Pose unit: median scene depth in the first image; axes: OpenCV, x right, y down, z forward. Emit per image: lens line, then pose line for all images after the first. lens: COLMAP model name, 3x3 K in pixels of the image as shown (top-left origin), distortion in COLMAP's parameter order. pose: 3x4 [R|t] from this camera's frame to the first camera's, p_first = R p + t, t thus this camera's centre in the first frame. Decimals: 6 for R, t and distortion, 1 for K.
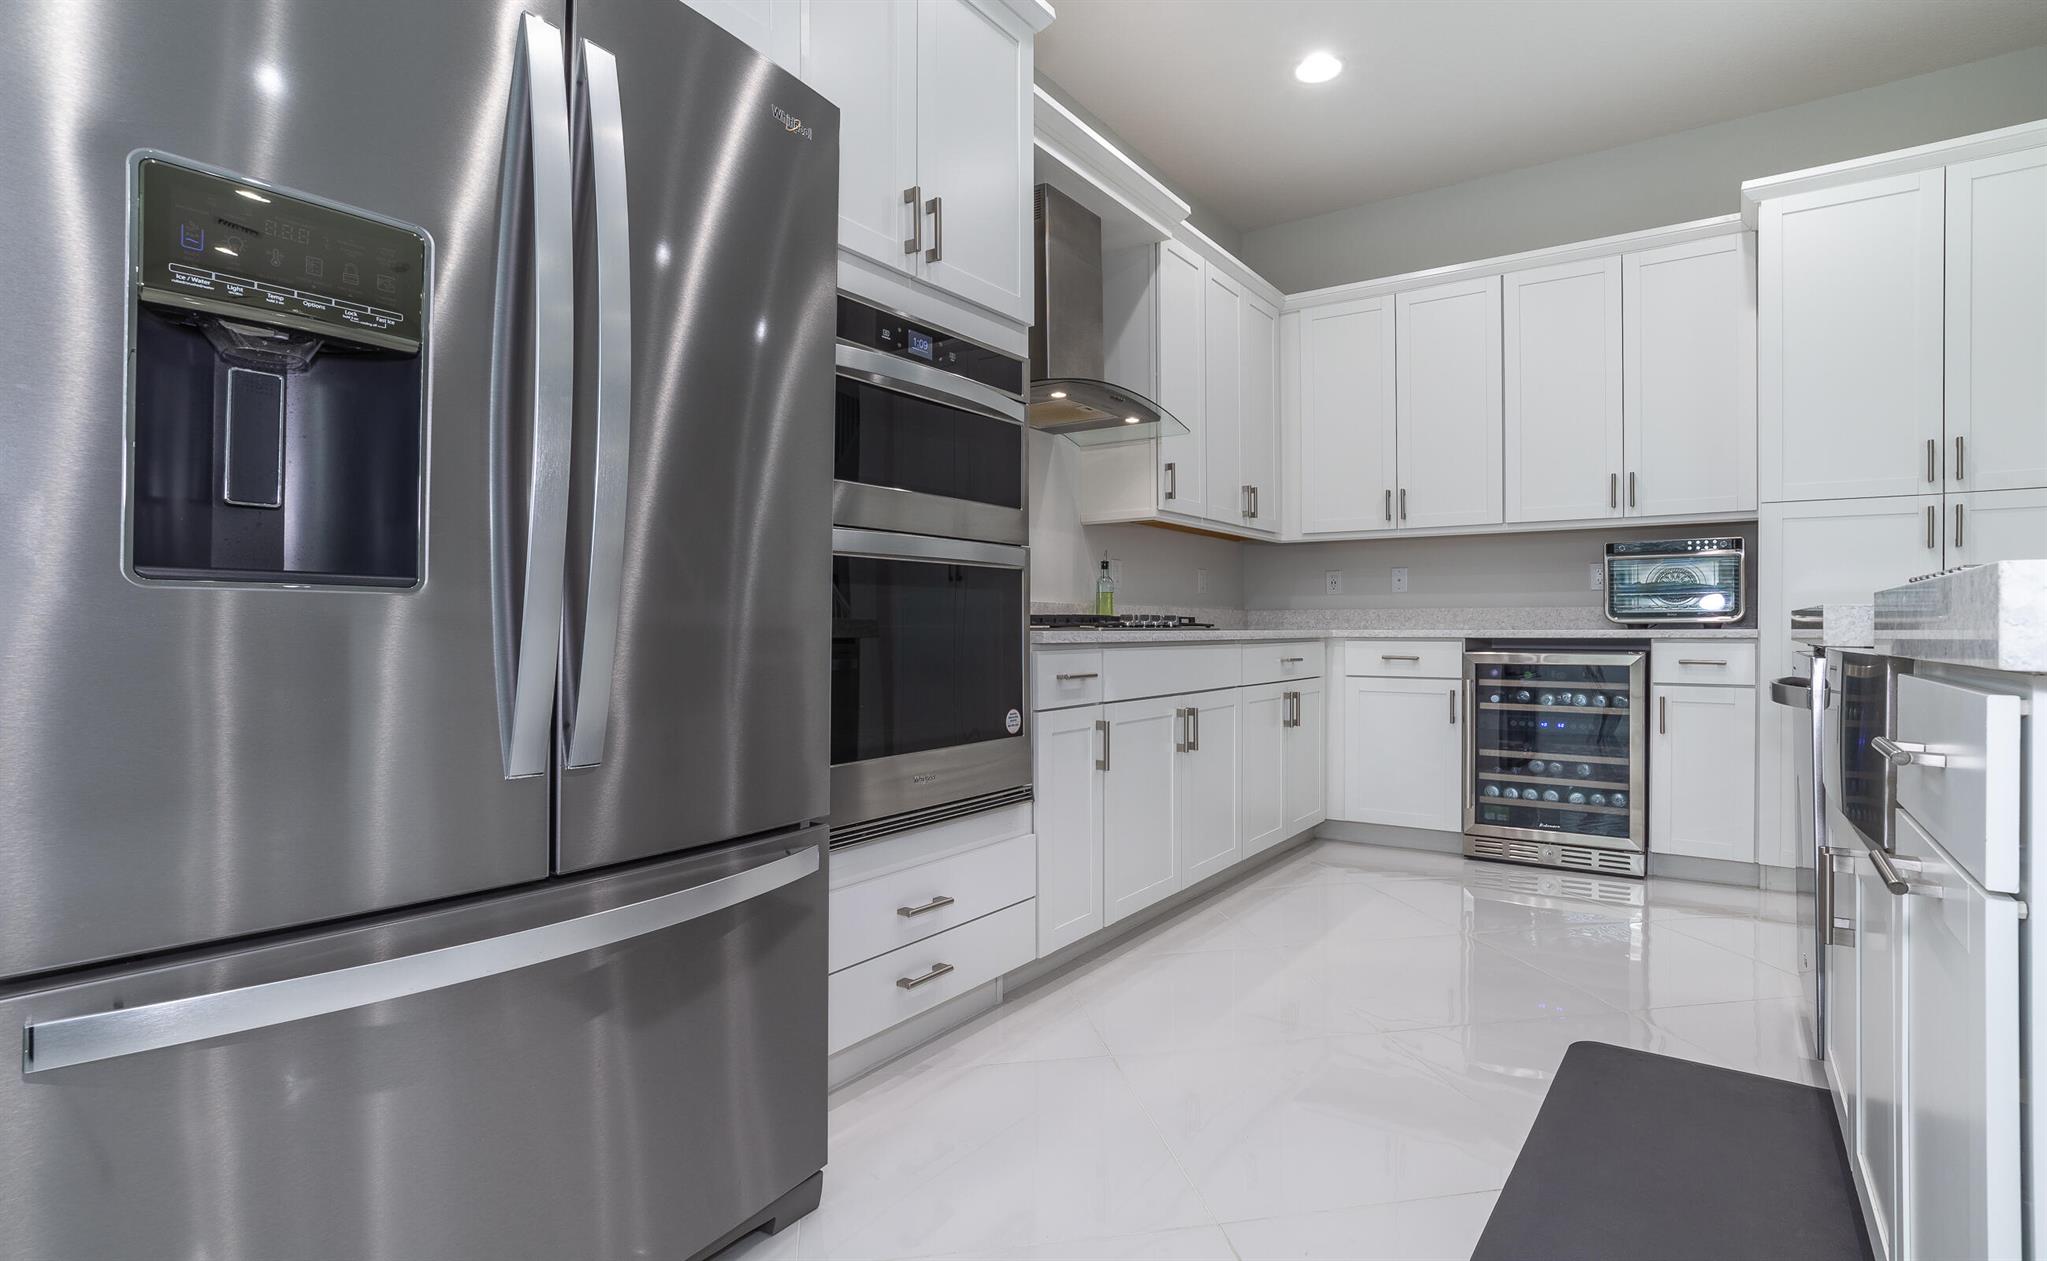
lens RADIAL K [[1032.0, 0, 1030.3], [0, 1032.0, 624.9], [0, 0, 1]] dist [-0.044484, 0.028135]
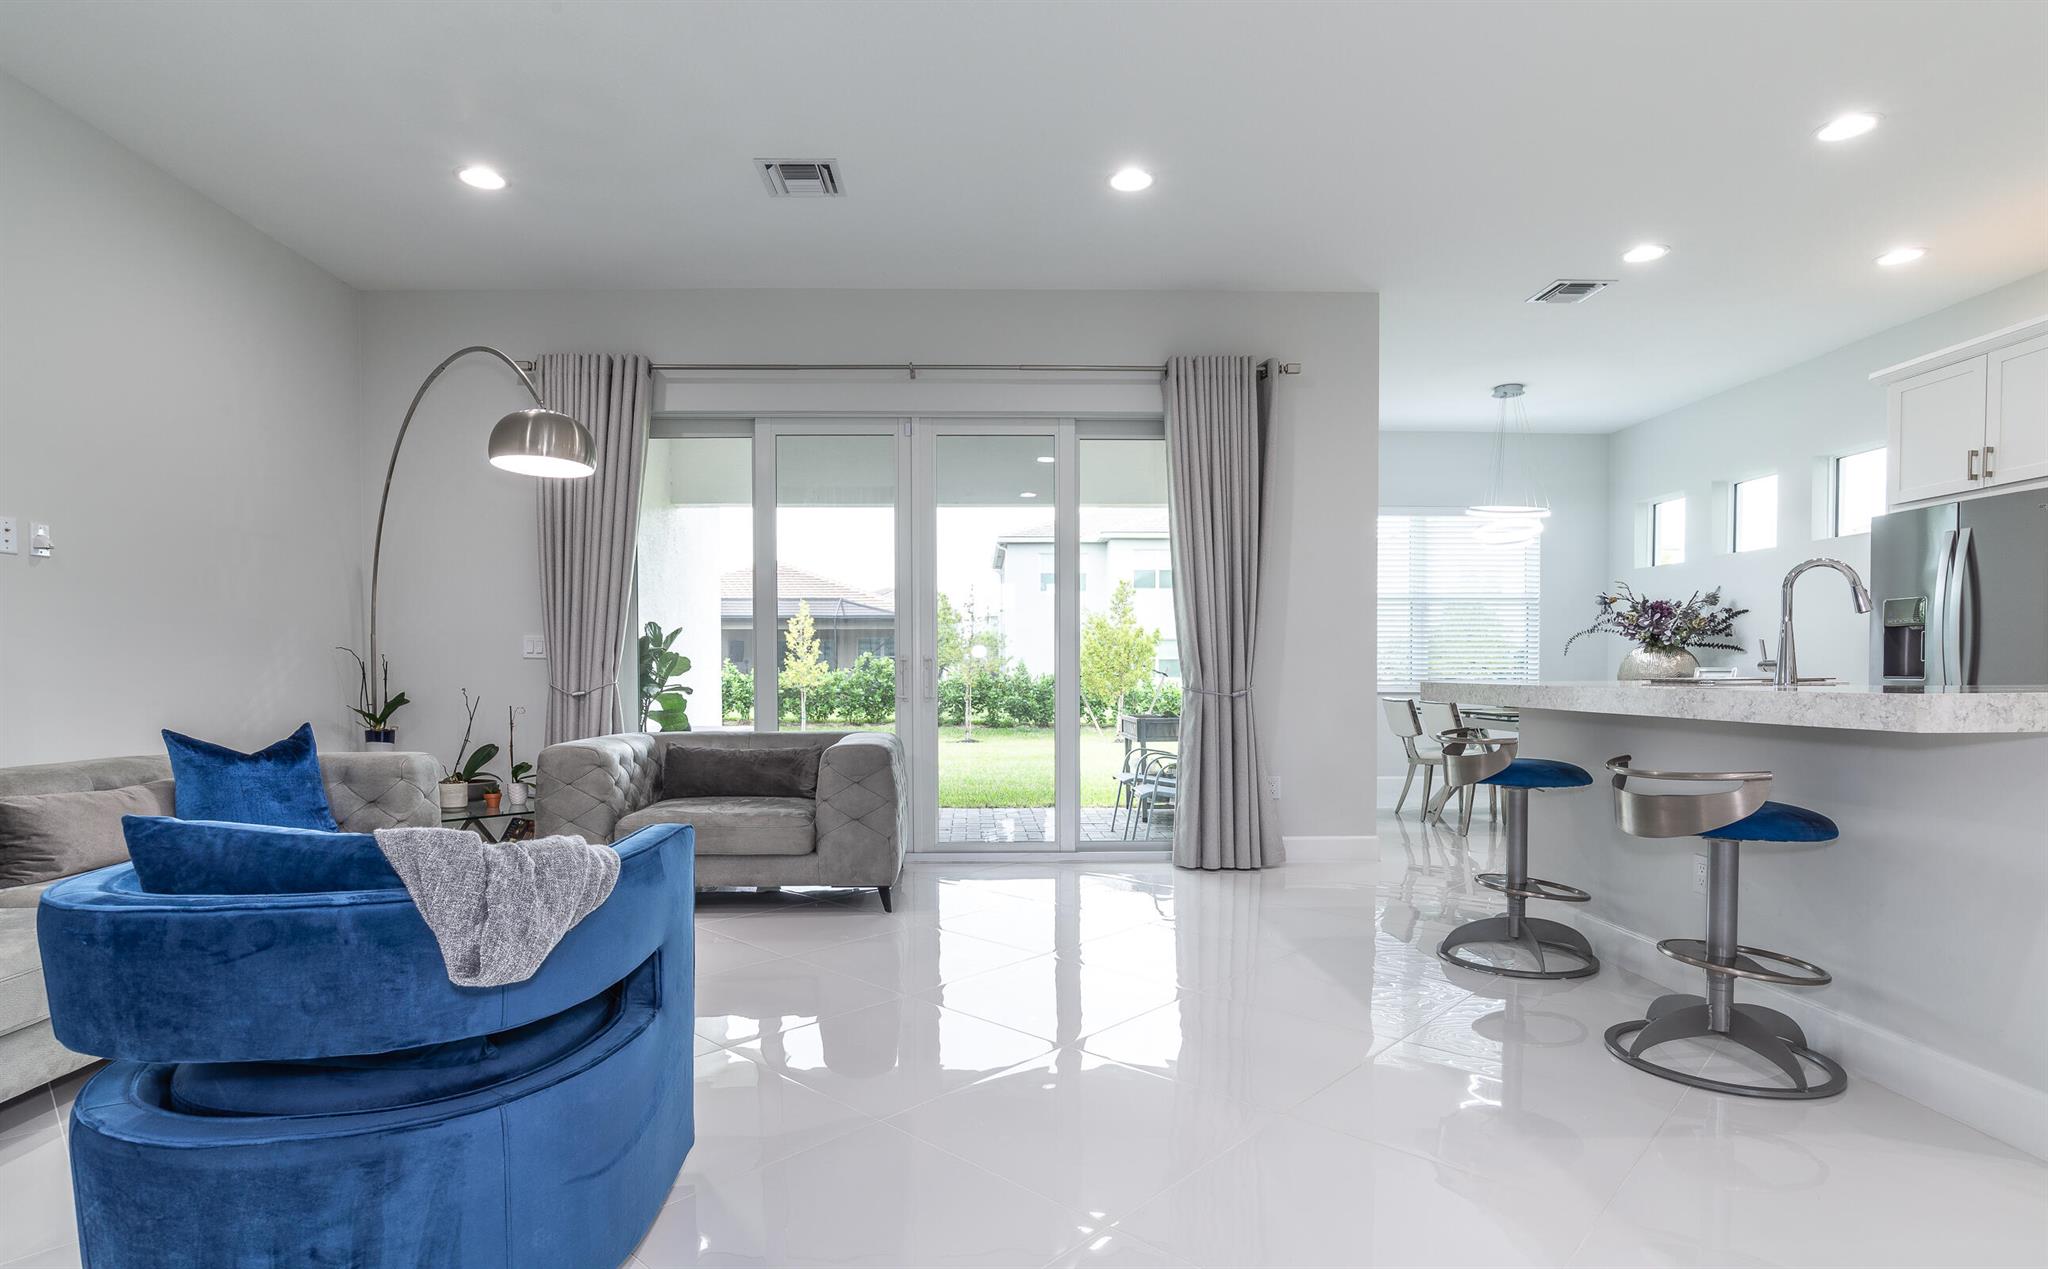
lens RADIAL K [[1033.4, 0, 1003.7], [0, 1033.4, 692.2], [0, 0, 1]] dist [-0.038730, 0.022164]
pose [[-0.808990, 0.013305, -0.587672, 1.450839], [0.004811, 0.999860, 0.016015, -0.020097], [0.587803, 0.010128, -0.808941, 0.624904]]
